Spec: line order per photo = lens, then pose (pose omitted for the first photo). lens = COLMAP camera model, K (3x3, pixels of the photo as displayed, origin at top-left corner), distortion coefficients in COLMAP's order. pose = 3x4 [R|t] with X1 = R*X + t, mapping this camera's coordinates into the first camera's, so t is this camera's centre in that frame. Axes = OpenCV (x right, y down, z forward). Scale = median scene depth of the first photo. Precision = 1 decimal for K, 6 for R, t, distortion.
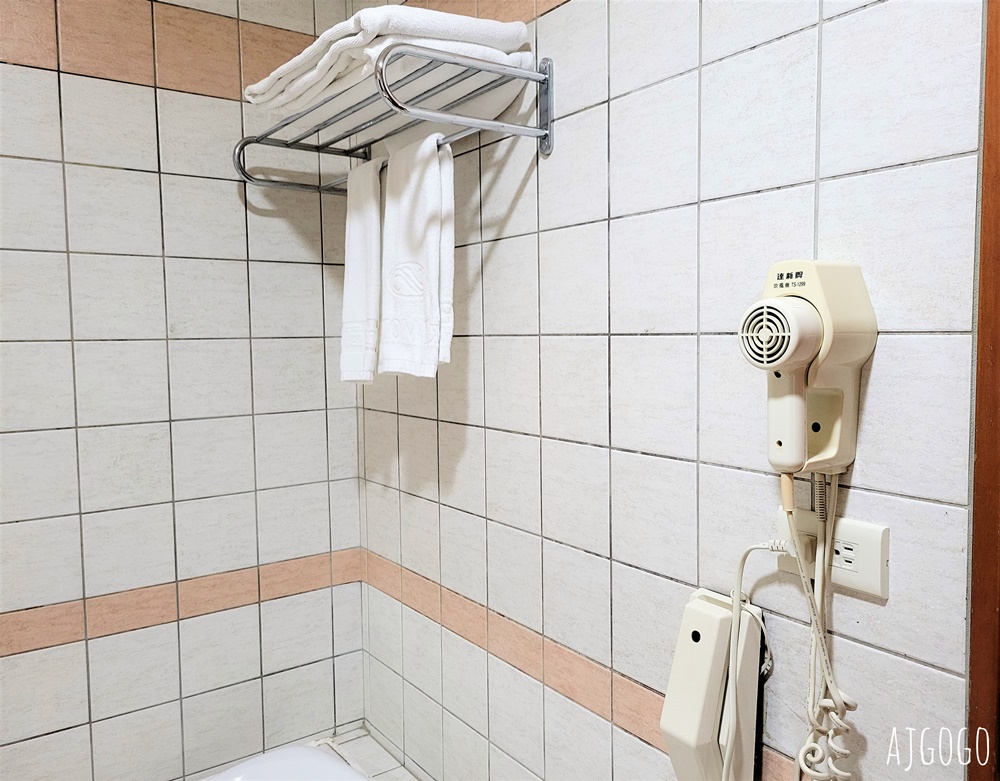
lens RADIAL K [[807.4, 0, 499.9], [0, 807.4, 387.6], [0, 0, 1]] dist [0.049978, -0.002087]
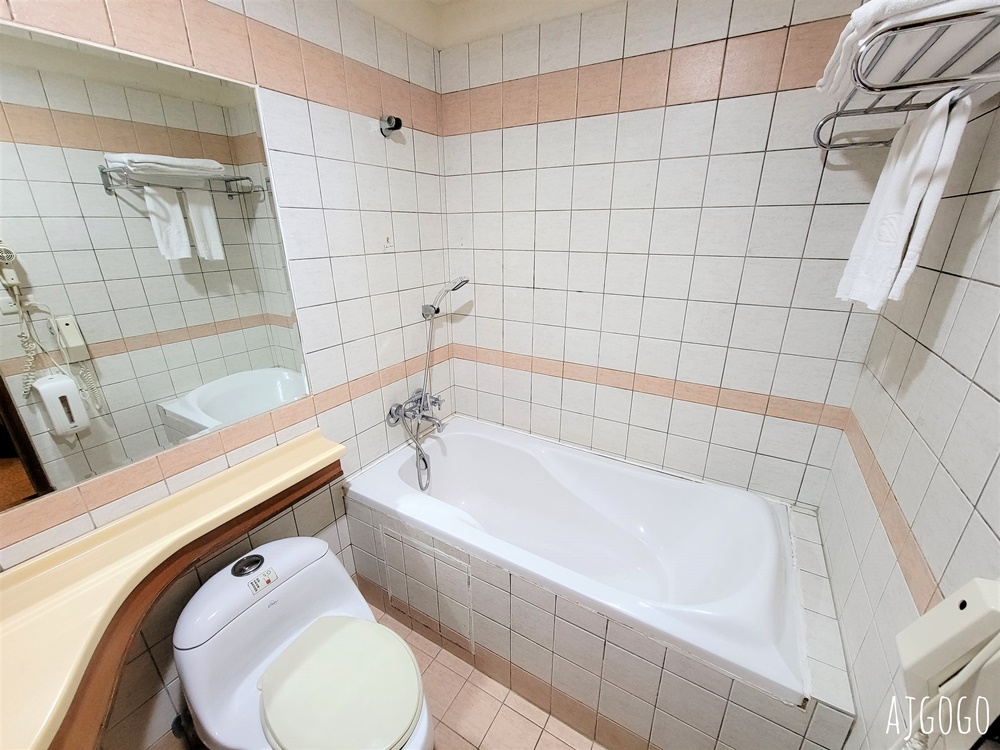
lens RADIAL K [[408.3, 0, 501.1], [0, 408.3, 377.3], [0, 0, 1]] dist [0.003616, -0.002735]
pose [[0.411313, 0.323854, -0.852022, 0.201409], [-0.062326, 0.942557, 0.328178, -0.068566], [0.909361, -0.081881, 0.407870, 0.139521]]
